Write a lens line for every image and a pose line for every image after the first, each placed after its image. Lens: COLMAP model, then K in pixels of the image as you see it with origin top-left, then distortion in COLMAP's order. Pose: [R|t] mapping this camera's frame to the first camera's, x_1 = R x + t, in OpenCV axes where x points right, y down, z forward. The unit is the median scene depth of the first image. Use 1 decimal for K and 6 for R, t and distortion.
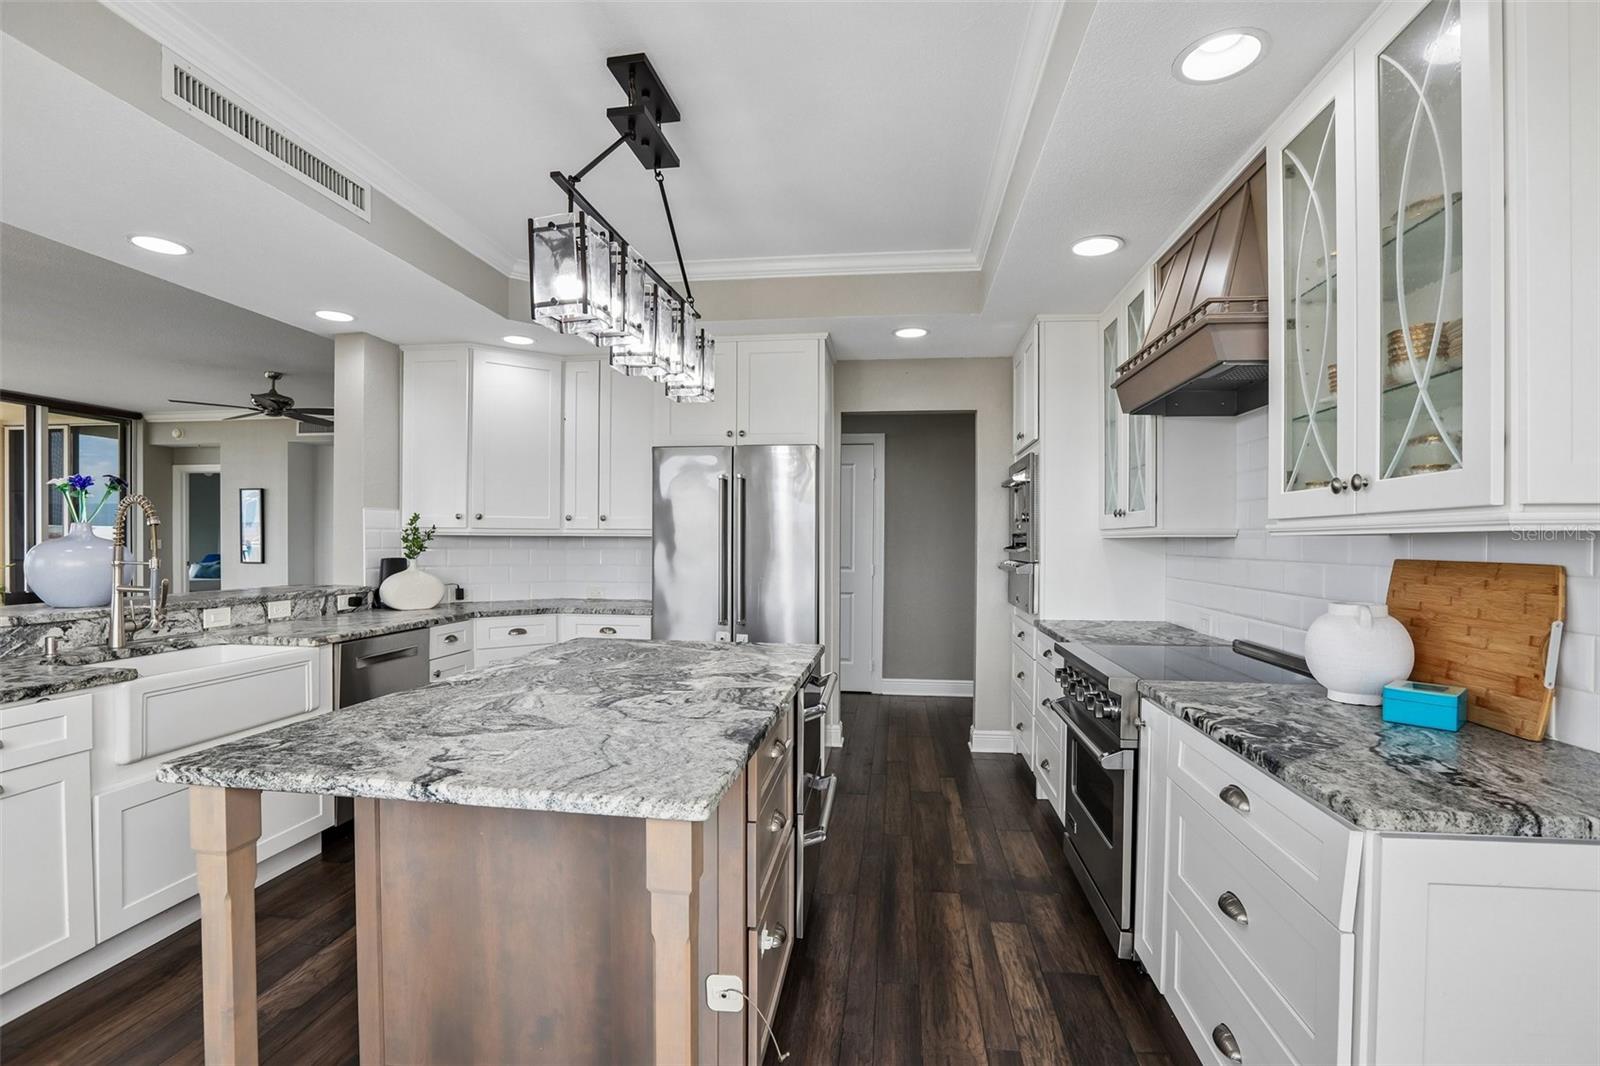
lens RADIAL K [[735.3, 0, 799.8], [0, 735.3, 540.9], [0, 0, 1]] dist [-0.052384, 0.024606]
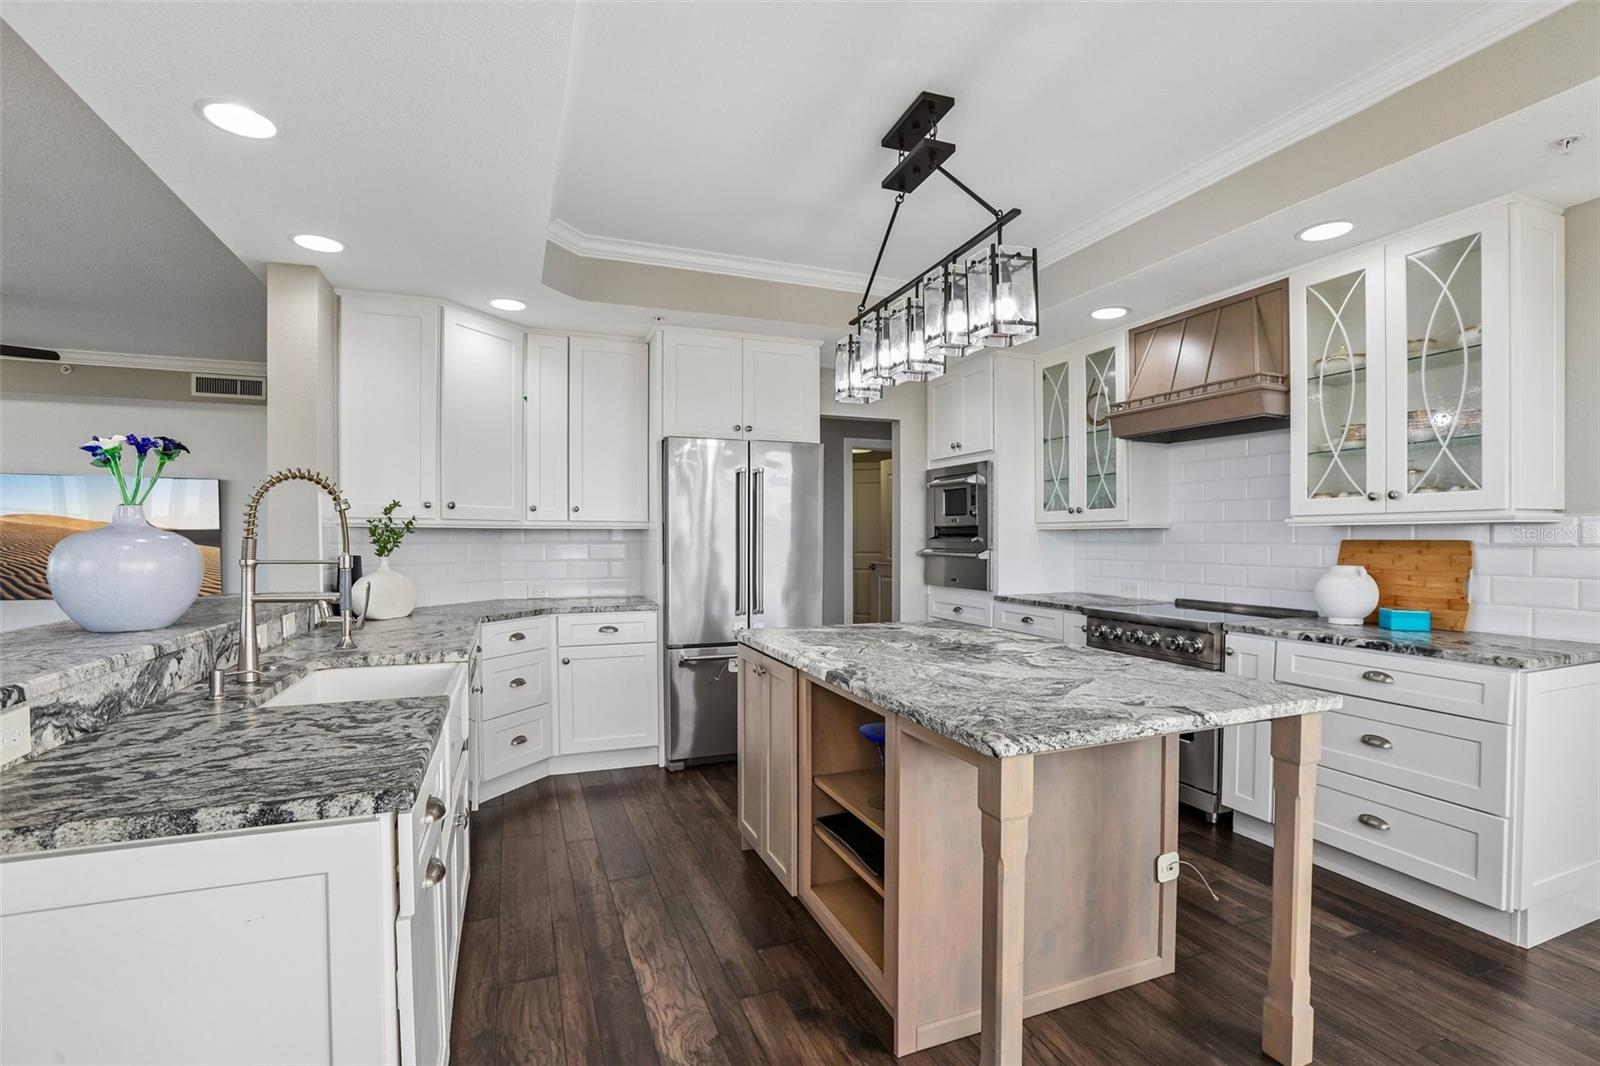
lens RADIAL K [[735.3, 0, 799.8], [0, 735.3, 540.9], [0, 0, 1]] dist [-0.052384, 0.024606]
pose [[0.874302, -0.008757, 0.485303, -0.950648], [0.005693, 0.999953, 0.007788, 0.006643], [-0.485348, -0.004046, 0.874312, 0.119462]]
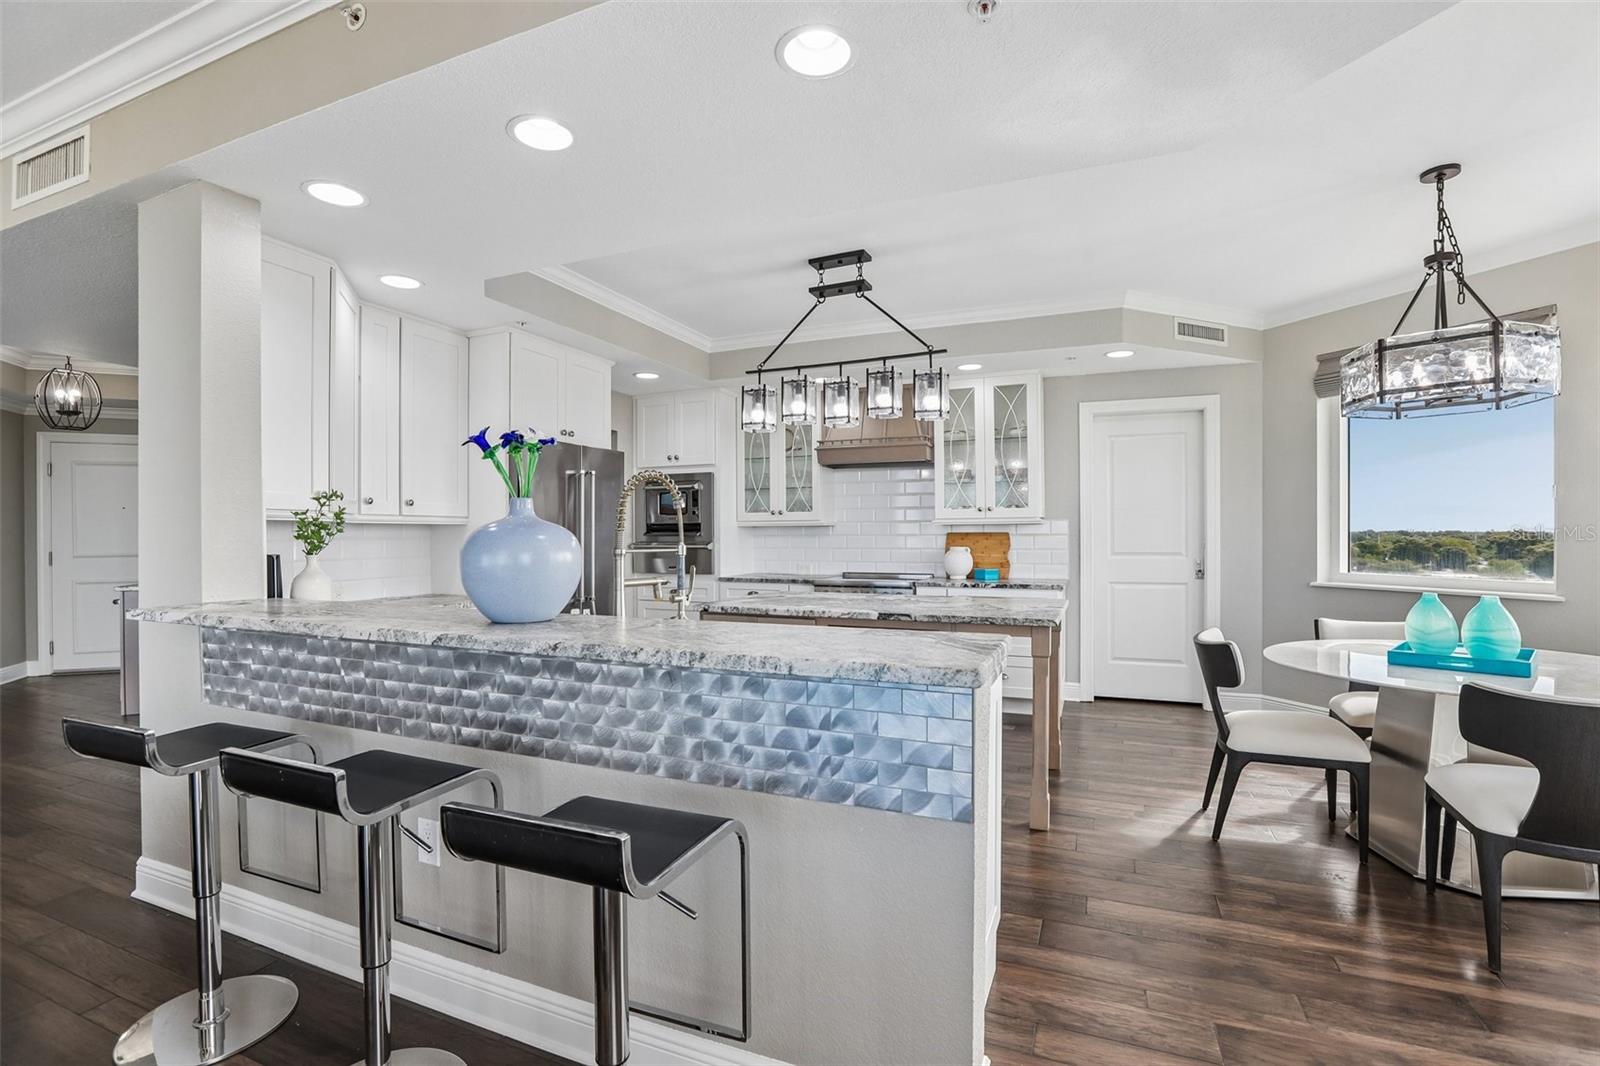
lens RADIAL K [[739.3, 0, 792.9], [0, 739.3, 533.3], [0, 0, 1]] dist [-0.054272, 0.025330]
pose [[0.273235, -0.007550, 0.961918, -1.978365], [0.006553, 0.999961, 0.005987, 0.005186], [-0.961925, 0.004667, 0.273274, 0.667938]]
